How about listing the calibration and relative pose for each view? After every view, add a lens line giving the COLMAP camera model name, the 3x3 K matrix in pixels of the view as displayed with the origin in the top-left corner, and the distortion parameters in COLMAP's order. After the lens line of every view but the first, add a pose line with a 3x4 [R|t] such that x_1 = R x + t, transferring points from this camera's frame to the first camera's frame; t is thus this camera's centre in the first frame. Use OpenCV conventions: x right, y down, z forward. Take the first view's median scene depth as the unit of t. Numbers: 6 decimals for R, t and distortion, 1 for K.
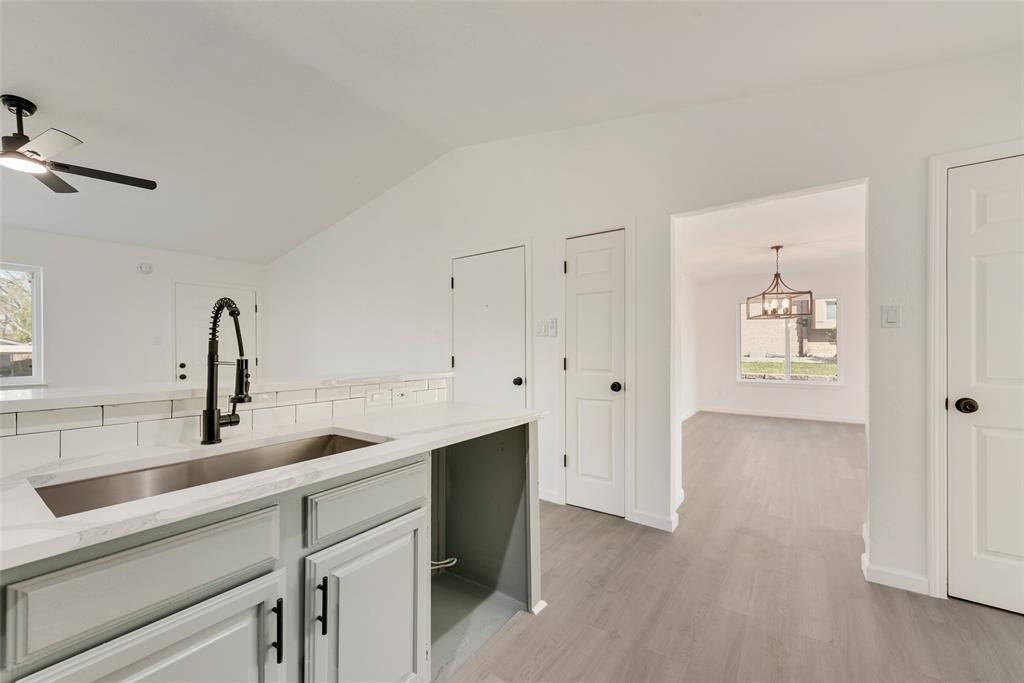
lens RADIAL K [[403.8, 0, 511.8], [0, 403.8, 345.3], [0, 0, 1]] dist [0.011623, -0.000042]
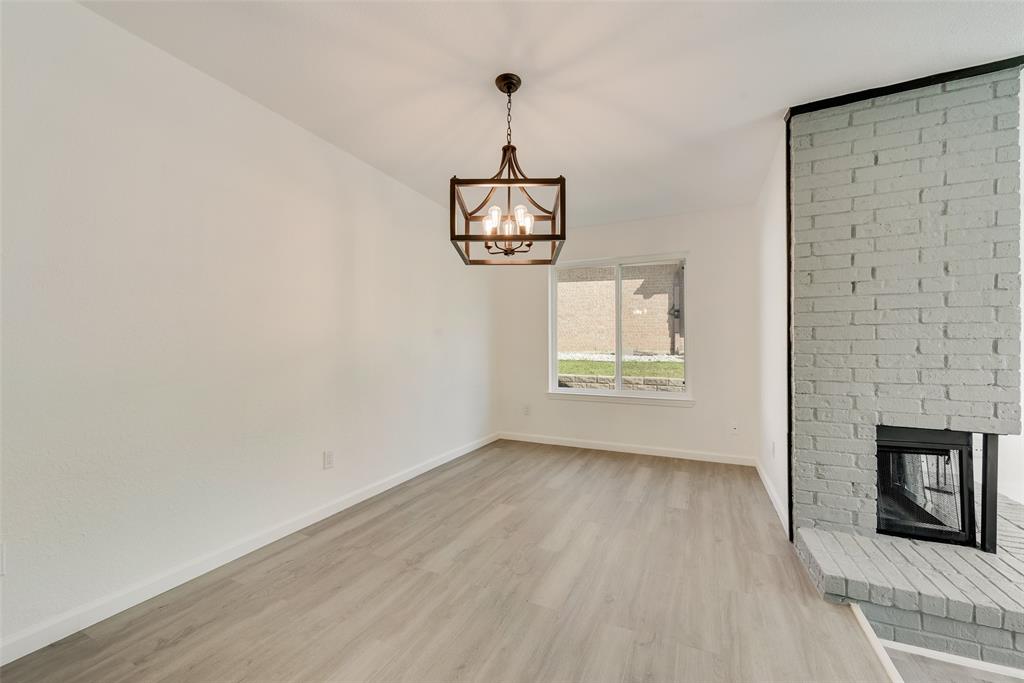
lens RADIAL K [[403.8, 0, 513.7], [0, 403.8, 345.1], [0, 0, 1]] dist [0.011623, -0.000042]
pose [[0.983070, 0.015878, 0.182540, 0.250890], [-0.017586, 0.999815, 0.007745, 0.008106], [-0.182383, -0.010824, 0.983168, 0.255315]]
